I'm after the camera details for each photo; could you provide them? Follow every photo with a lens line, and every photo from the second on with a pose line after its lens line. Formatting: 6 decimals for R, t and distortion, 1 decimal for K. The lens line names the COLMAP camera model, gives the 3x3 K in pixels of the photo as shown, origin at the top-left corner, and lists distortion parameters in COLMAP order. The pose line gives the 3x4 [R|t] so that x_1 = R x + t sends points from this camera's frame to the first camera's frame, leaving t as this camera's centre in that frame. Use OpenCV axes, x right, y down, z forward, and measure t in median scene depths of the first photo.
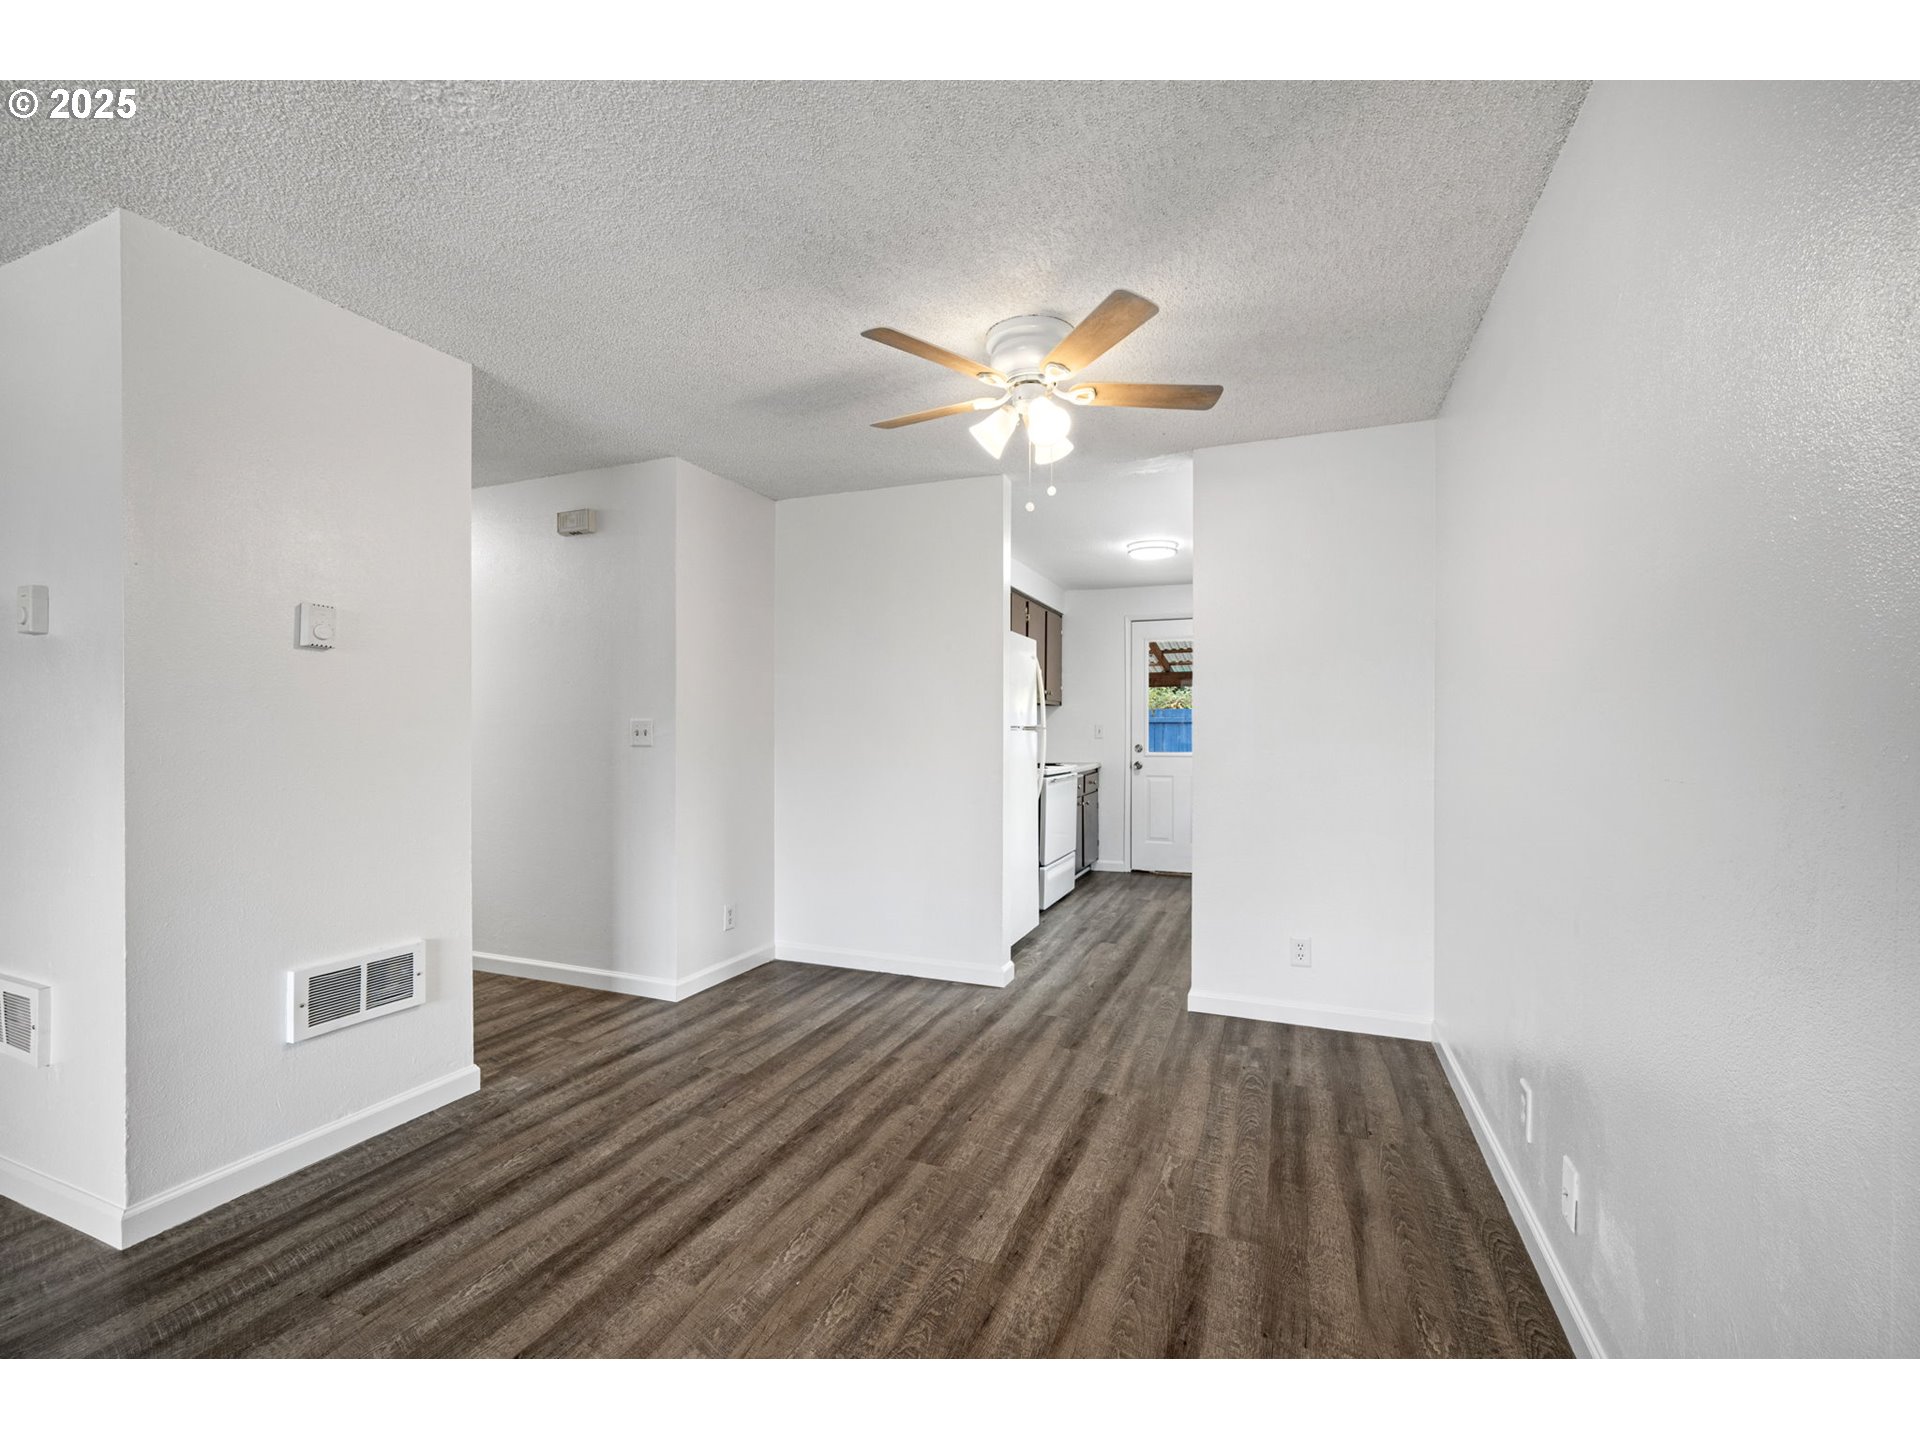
lens RADIAL K [[813.4, 0, 960.3], [0, 813.4, 730.6], [0, 0, 1]] dist [-0.003585, 0.000067]
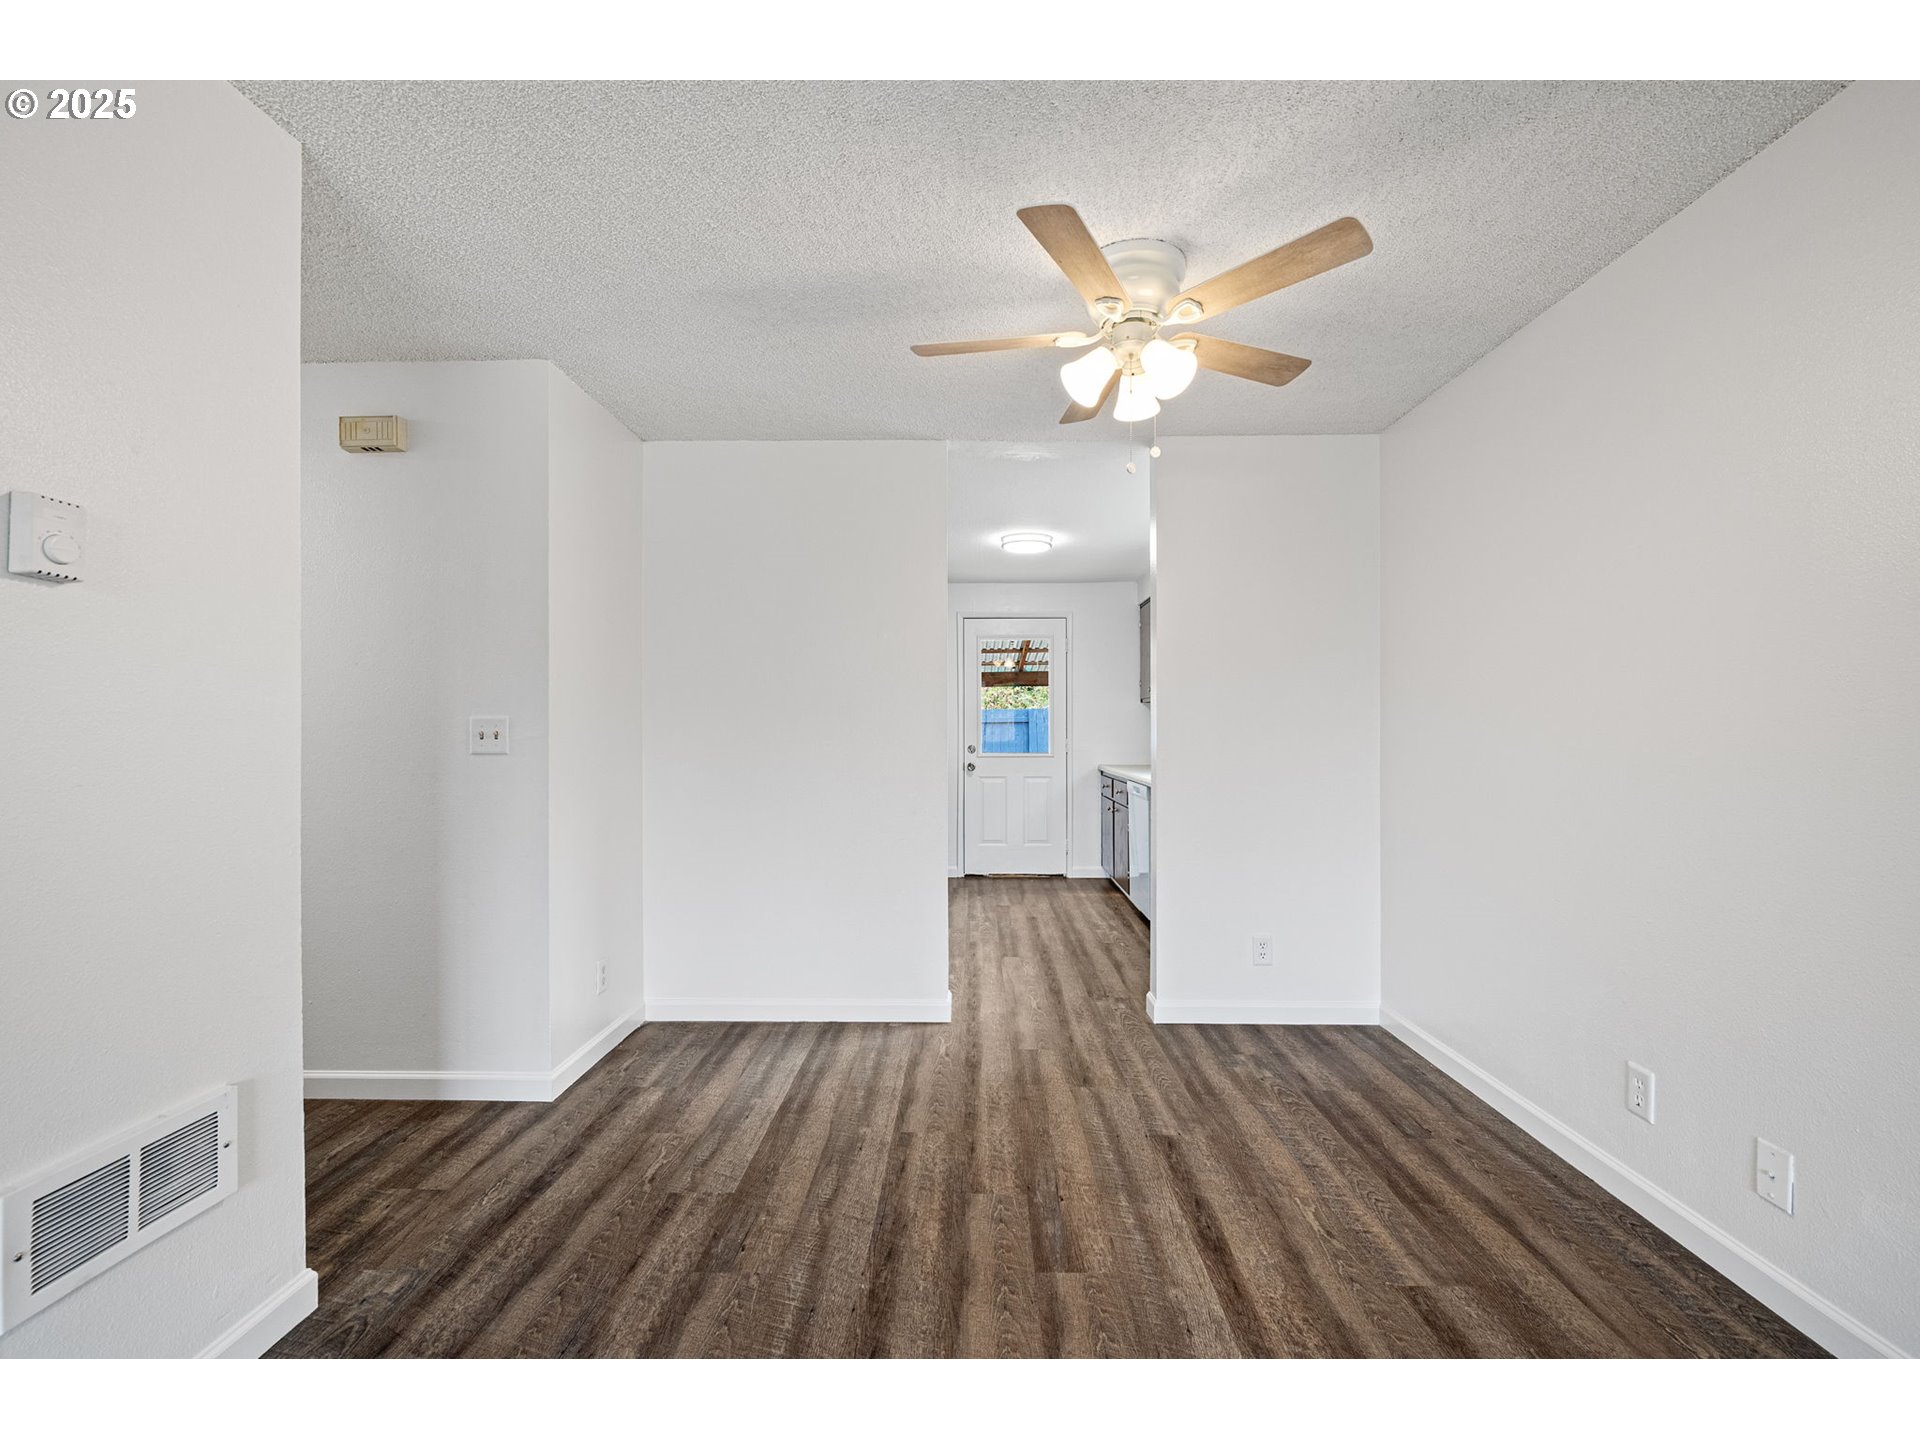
lens RADIAL K [[813.4, 0, 962.0], [0, 813.4, 731.5], [0, 0, 1]] dist [-0.003585, 0.000067]
pose [[0.935054, -0.003660, 0.354486, -0.329769], [0.003807, 0.999993, 0.000281, 0.000582], [-0.354484, 0.001087, 0.935061, 0.228077]]
